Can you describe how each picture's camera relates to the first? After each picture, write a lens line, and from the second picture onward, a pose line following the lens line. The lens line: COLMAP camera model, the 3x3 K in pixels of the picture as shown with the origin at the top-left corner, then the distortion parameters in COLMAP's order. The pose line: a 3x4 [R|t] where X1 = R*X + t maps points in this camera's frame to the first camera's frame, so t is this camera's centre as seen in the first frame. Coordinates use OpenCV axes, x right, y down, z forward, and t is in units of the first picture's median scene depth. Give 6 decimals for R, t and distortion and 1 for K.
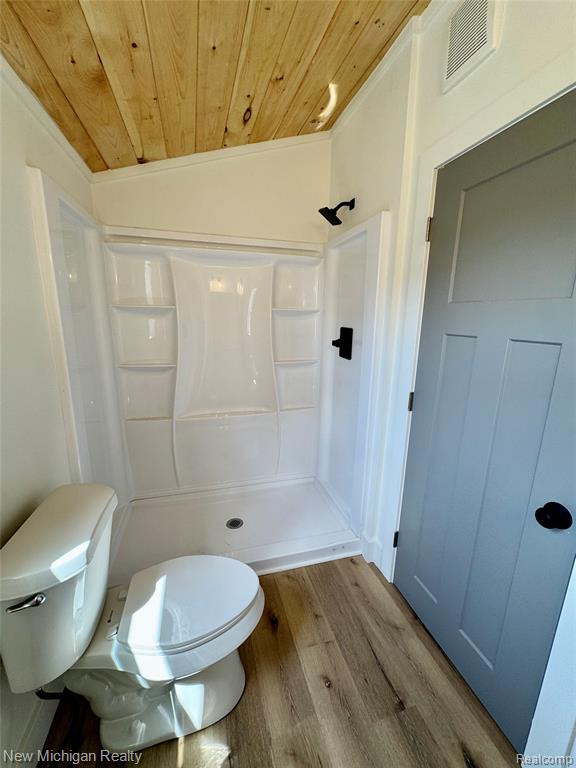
lens RADIAL K [[310.2, 0, 289.2], [0, 310.2, 382.7], [0, 0, 1]] dist [-0.008856, -0.000259]
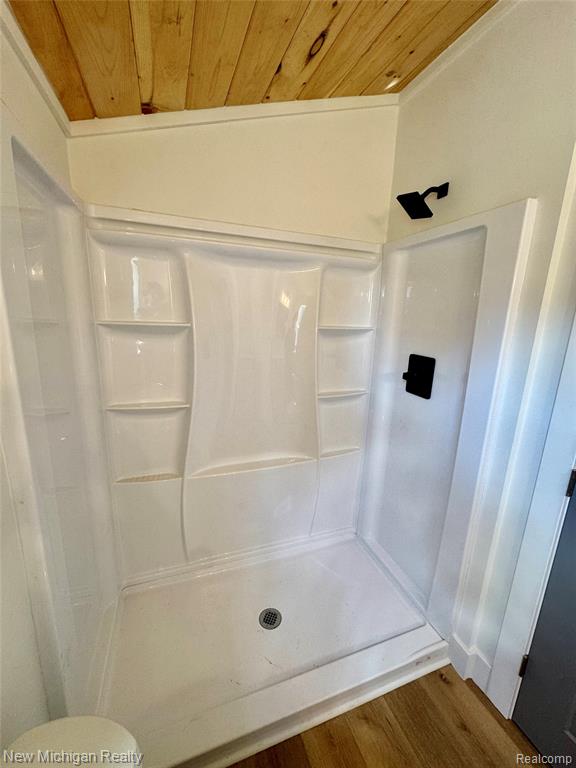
lens RADIAL K [[310.2, 0, 290.0], [0, 310.2, 383.4], [0, 0, 1]] dist [-0.008856, -0.000259]
pose [[0.997051, 0.001776, 0.076718, -0.213592], [-0.001896, 0.999997, 0.001492, -0.122738], [-0.076715, -0.001634, 0.997052, 0.301783]]
